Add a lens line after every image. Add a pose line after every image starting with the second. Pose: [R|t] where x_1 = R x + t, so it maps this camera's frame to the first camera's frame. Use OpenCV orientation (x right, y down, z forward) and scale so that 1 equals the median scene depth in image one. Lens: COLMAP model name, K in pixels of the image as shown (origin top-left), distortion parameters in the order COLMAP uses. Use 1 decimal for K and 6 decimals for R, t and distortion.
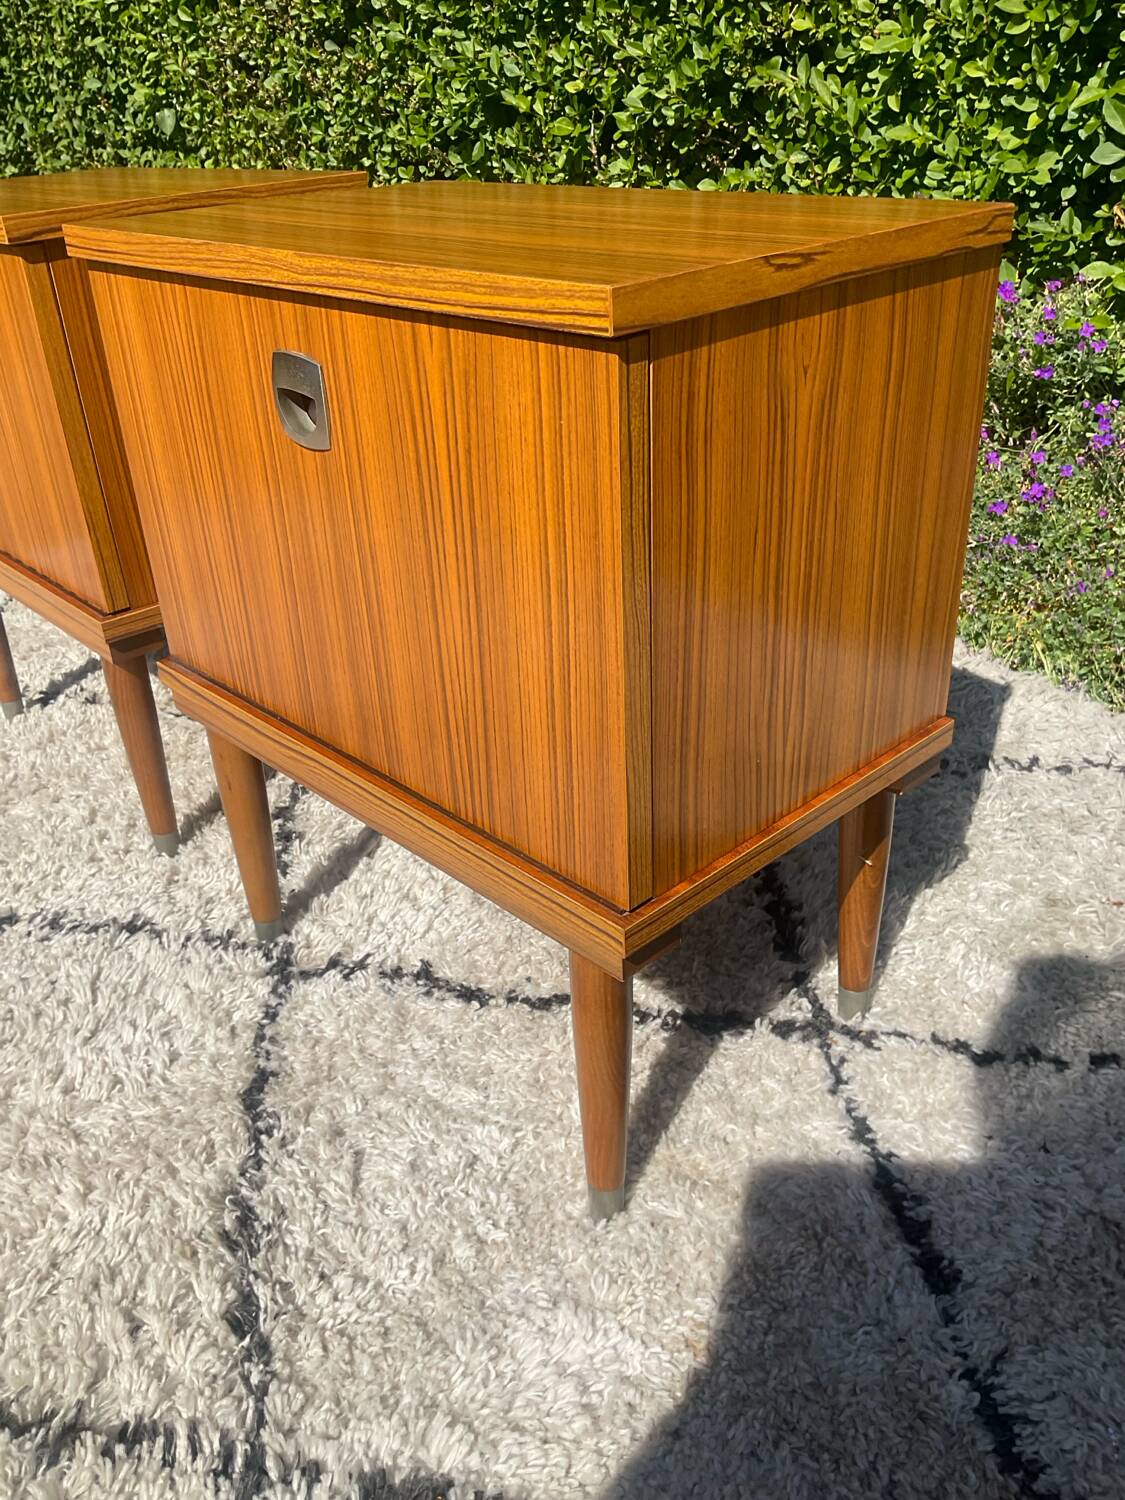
lens RADIAL K [[1233.3, 0, 562.5], [0, 1233.3, 750.0], [0, 0, 1]] dist [-0.008452, -0.013190]
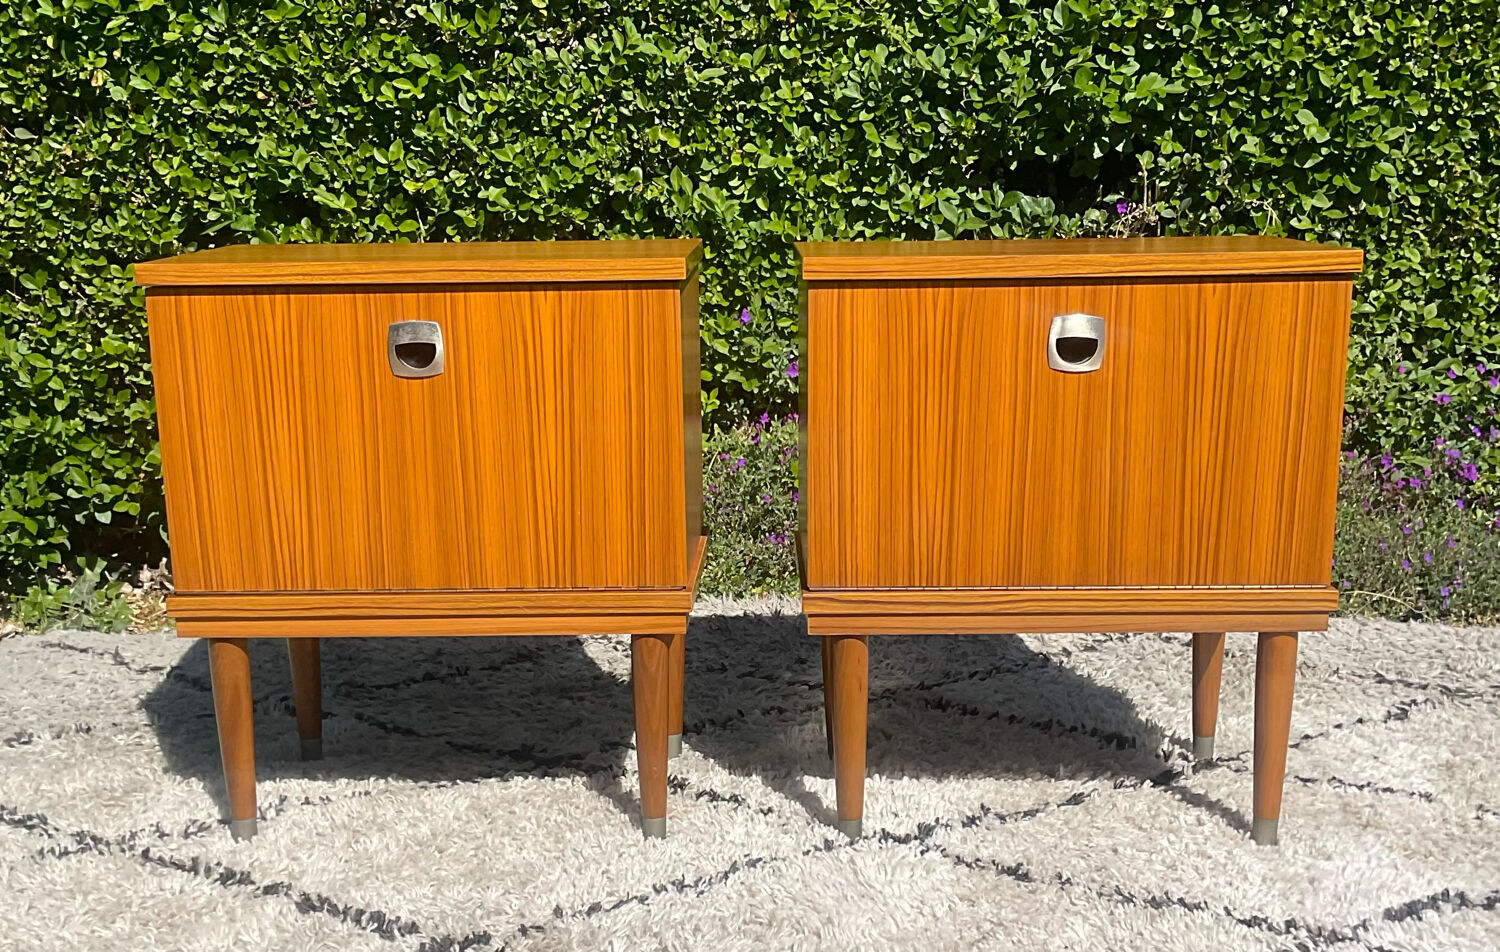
lens RADIAL K [[1855.9, 0, 741.7], [0, 1855.9, 608.7], [0, 0, 1]] dist [0.130094, -0.287892]
pose [[0.692454, -0.131707, 0.709339, -1.128004], [0.330624, 0.931808, -0.149740, 0.132422], [-0.641246, 0.338212, 0.688779, -0.153538]]
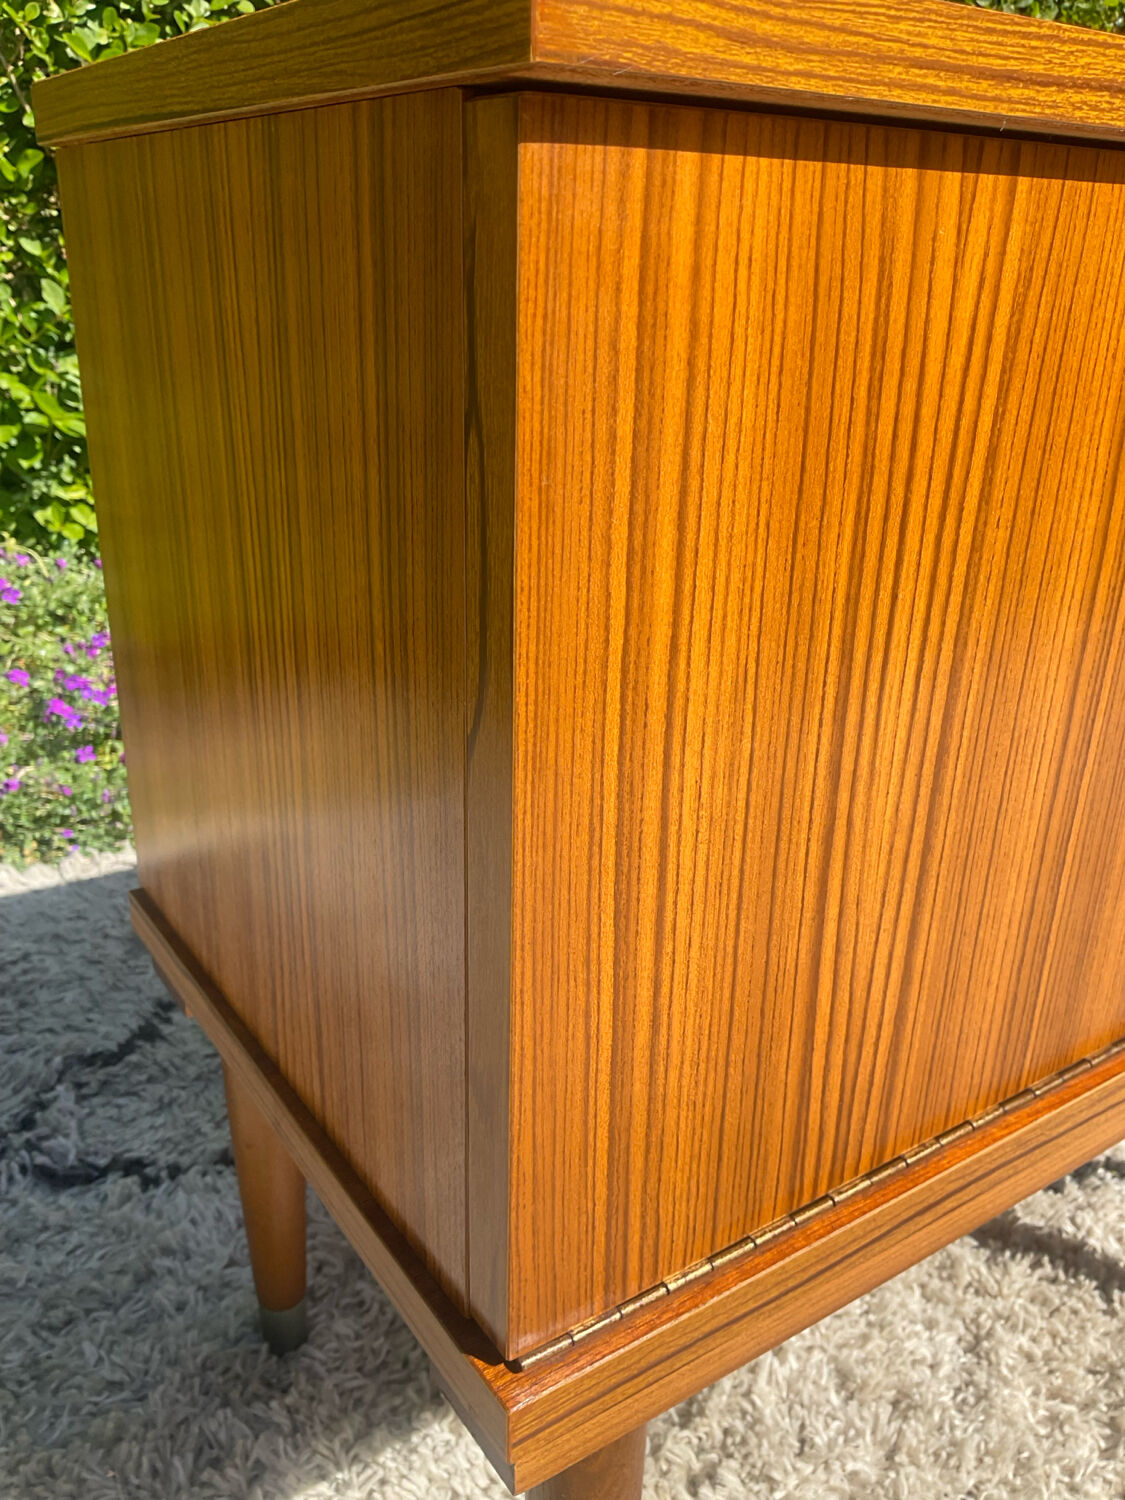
lens RADIAL K [[1250.2, 0, 560.1], [0, 1250.2, 744.3], [0, 0, 1]] dist [0.059459, -0.110528]
pose [[0.131545, -0.313241, 0.940519, -0.671534], [0.453558, 0.862651, 0.223870, -0.334260], [-0.881465, 0.397131, 0.255550, 0.847833]]
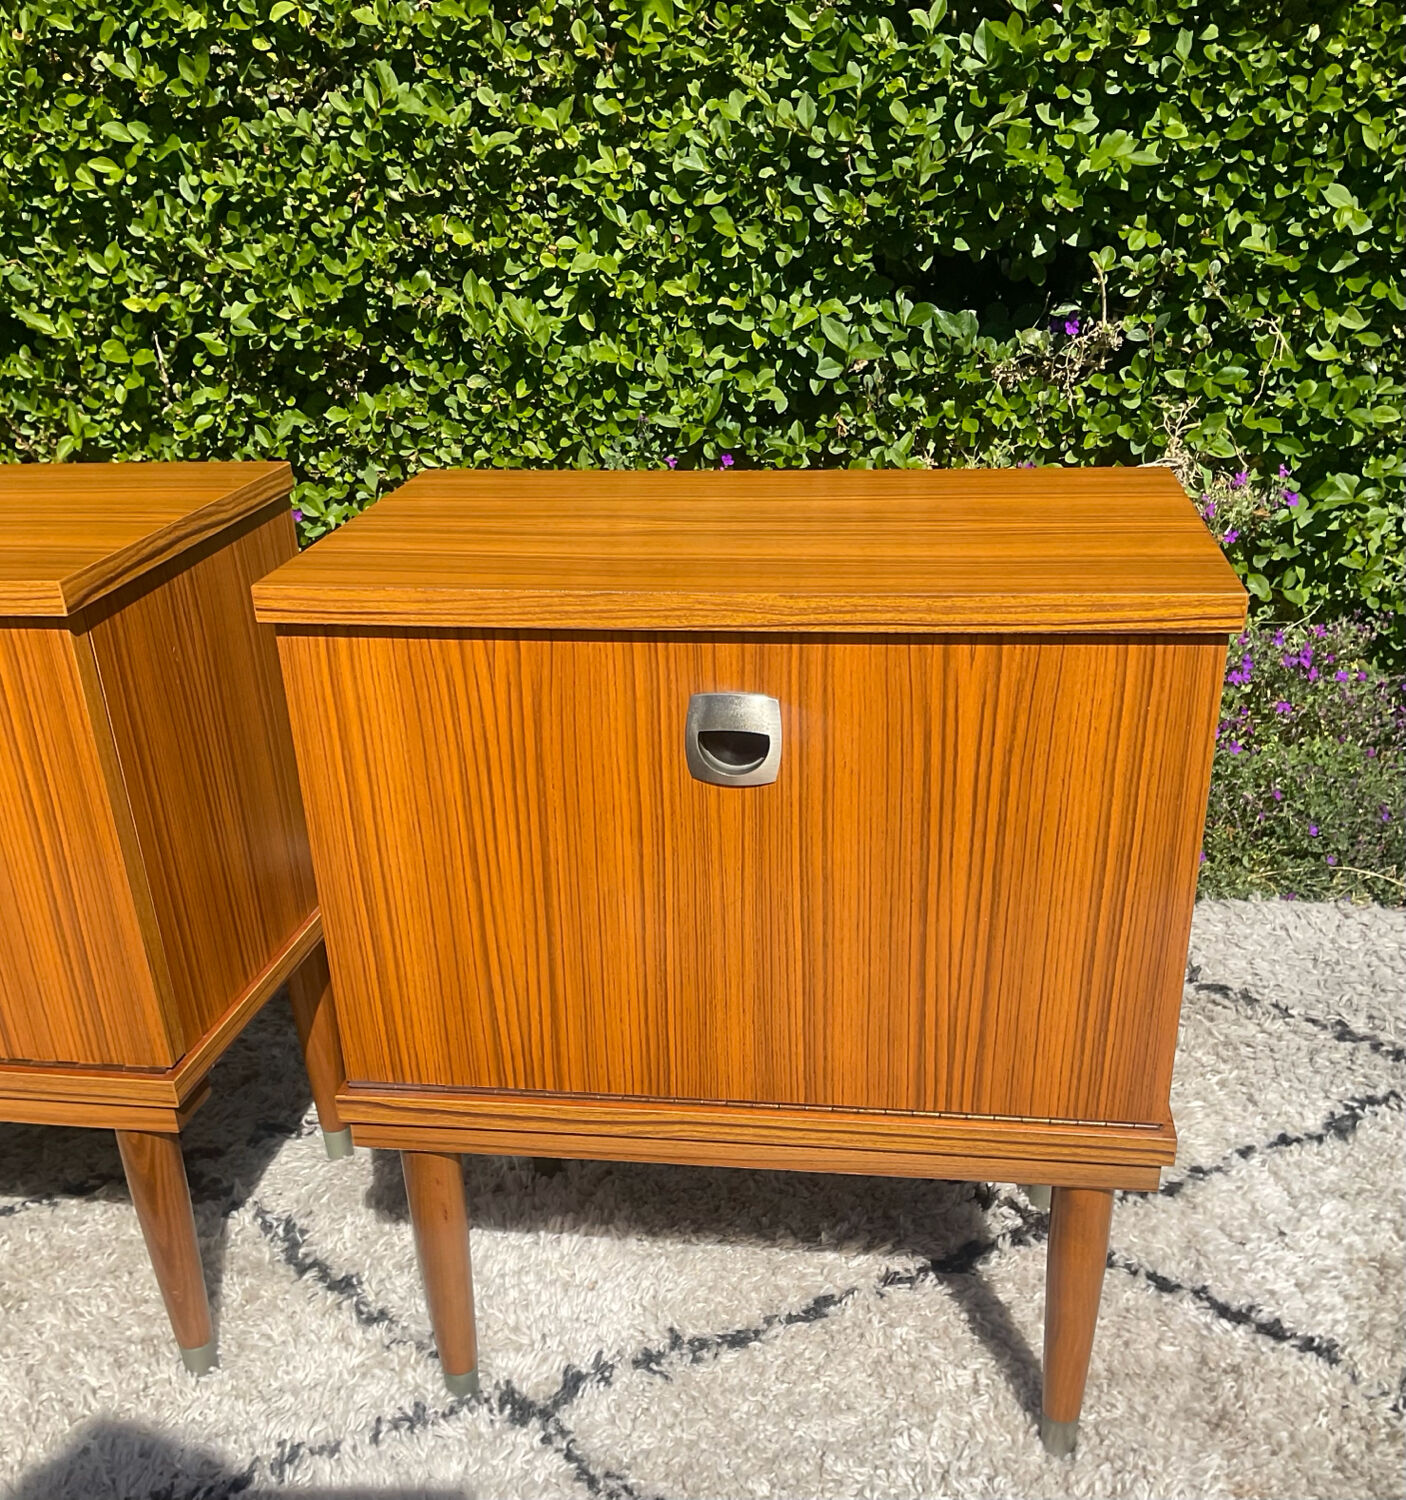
lens RADIAL K [[1580.6, 0, 723.3], [0, 1580.6, 957.4], [0, 0, 1]] dist [0.047294, -0.099726]
pose [[0.777775, -0.269524, 0.567822, -0.462086], [0.297257, 0.953712, 0.045524, -0.086421], [-0.553809, 0.133382, 0.821891, 0.007861]]
